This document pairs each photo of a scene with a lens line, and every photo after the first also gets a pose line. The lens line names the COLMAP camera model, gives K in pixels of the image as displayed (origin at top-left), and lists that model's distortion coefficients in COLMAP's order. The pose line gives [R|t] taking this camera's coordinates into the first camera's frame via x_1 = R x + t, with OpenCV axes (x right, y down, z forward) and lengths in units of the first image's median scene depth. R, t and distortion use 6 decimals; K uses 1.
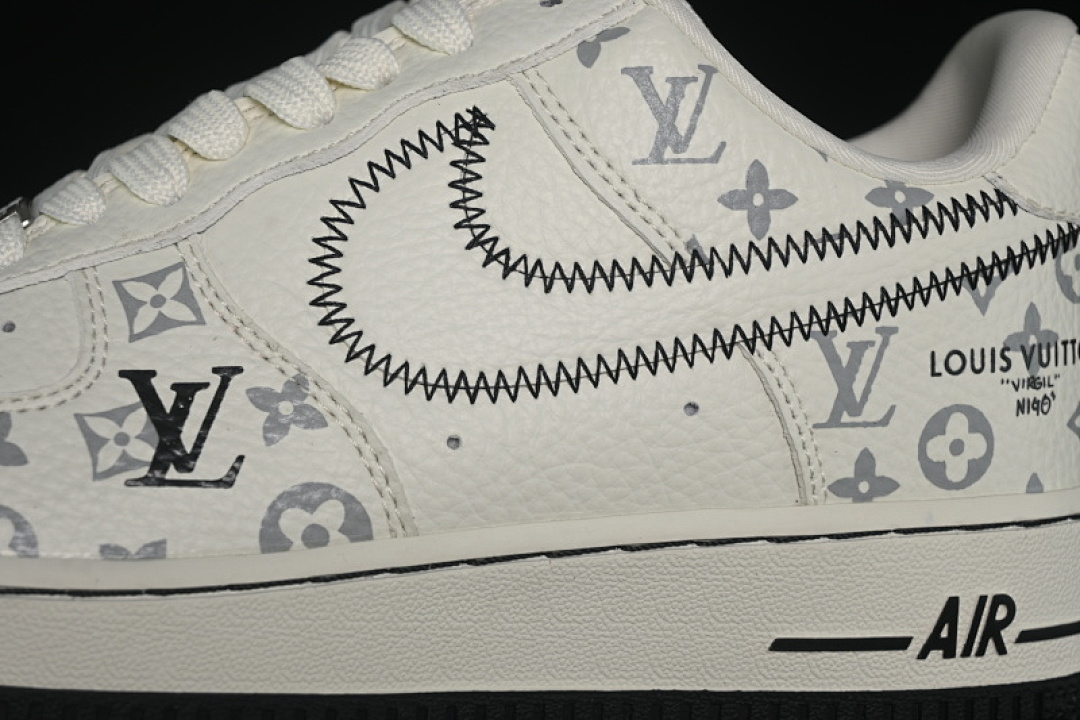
lens RADIAL K [[2377.9, 0, 540.0], [0, 2377.9, 360.0], [0, 0, 1]] dist [0.054278, -0.102319]
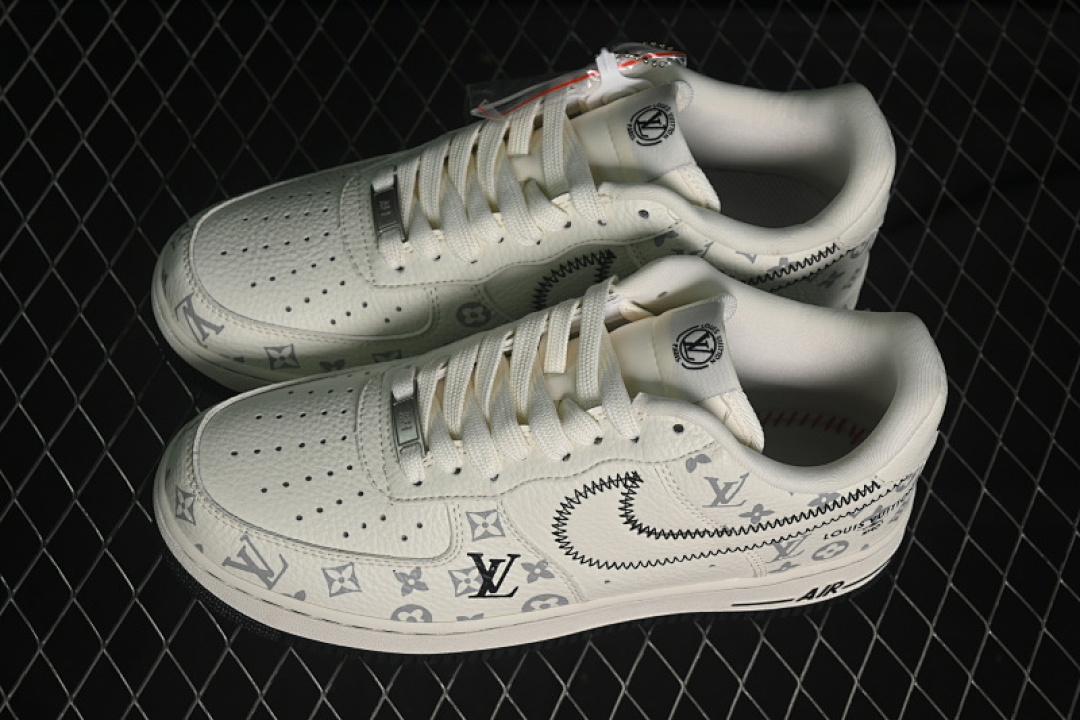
lens RADIAL K [[2377.9, 0, 540.0], [0, 2377.9, 360.0], [0, 0, 1]] dist [0.054278, -0.102319]
pose [[0.993620, 0.105171, 0.040725, -0.214145], [-0.097640, 0.621465, 0.777334, -1.857993], [0.056443, -0.776351, 0.627769, -0.290559]]
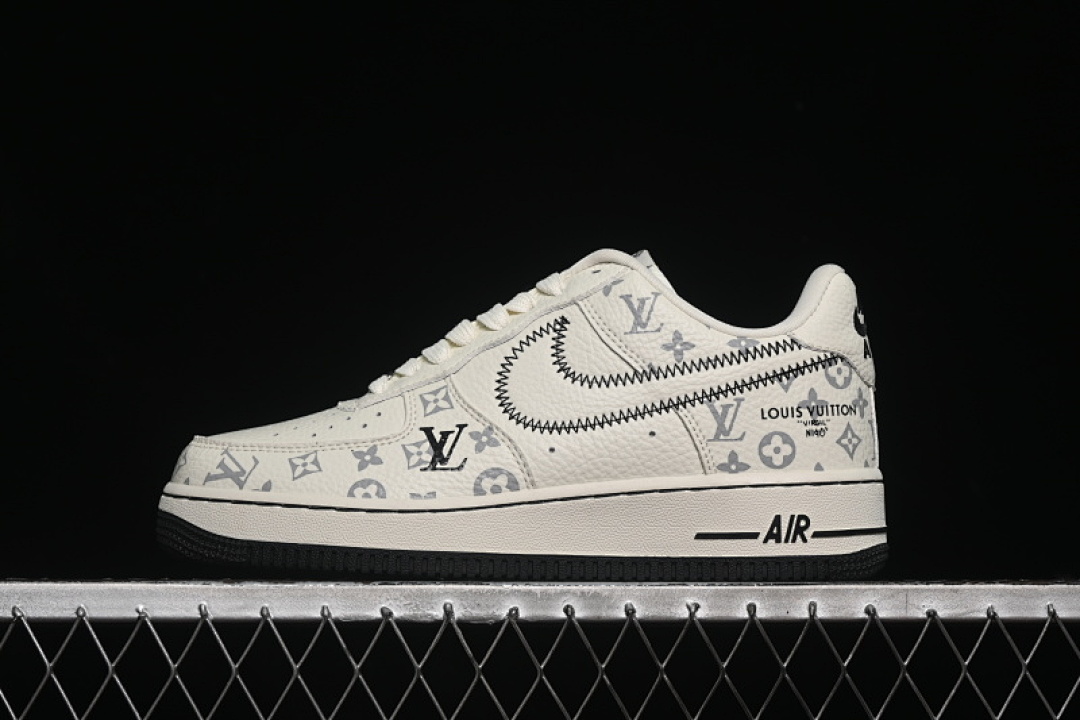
lens RADIAL K [[2377.9, 0, 540.0], [0, 2377.9, 360.0], [0, 0, 1]] dist [0.054278, -0.102319]
pose [[0.970945, -0.059304, -0.231838, 0.510142], [0.024056, 0.988087, -0.152007, 0.306050], [0.238091, 0.142013, 0.960804, -1.326438]]
